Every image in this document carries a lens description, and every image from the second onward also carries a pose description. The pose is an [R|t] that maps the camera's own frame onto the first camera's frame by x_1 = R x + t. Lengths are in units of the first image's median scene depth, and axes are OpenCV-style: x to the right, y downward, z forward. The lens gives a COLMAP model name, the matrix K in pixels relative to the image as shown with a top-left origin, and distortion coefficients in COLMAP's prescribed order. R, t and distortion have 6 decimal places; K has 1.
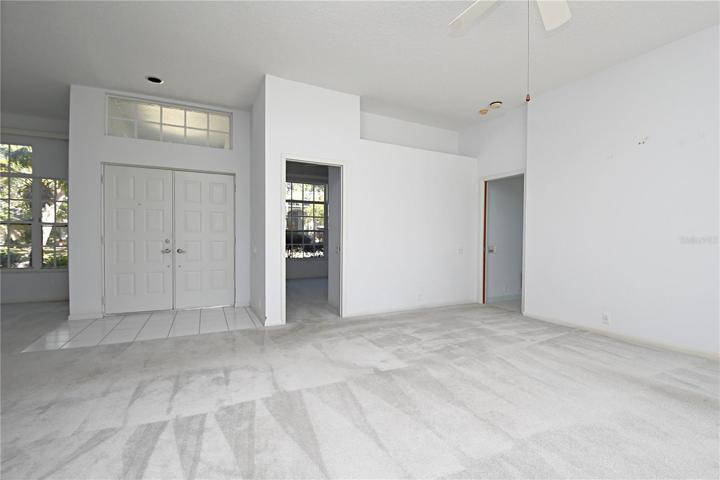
lens RADIAL K [[314.2, 0, 362.5], [0, 314.2, 244.0], [0, 0, 1]] dist [0.013228, -0.023552]
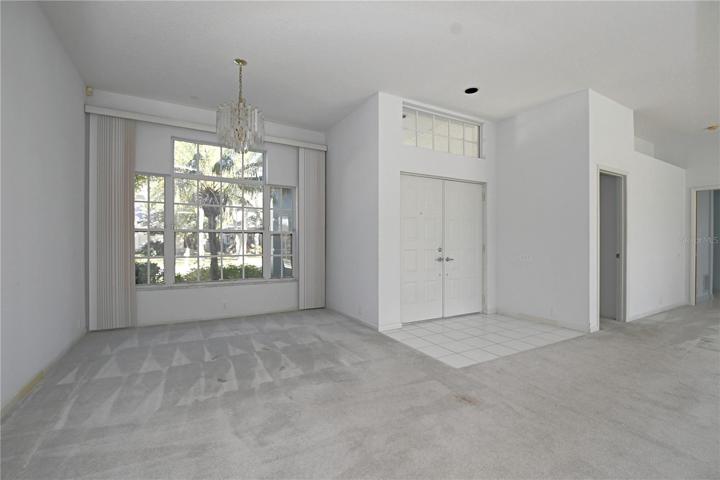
lens RADIAL K [[314.2, 0, 362.5], [0, 314.2, 244.0], [0, 0, 1]] dist [0.013228, -0.023552]
pose [[0.999581, -0.003394, 0.028752, -0.897837], [0.003780, 0.999903, -0.013377, -0.014887], [-0.028704, 0.013480, 0.999497, 0.000157]]
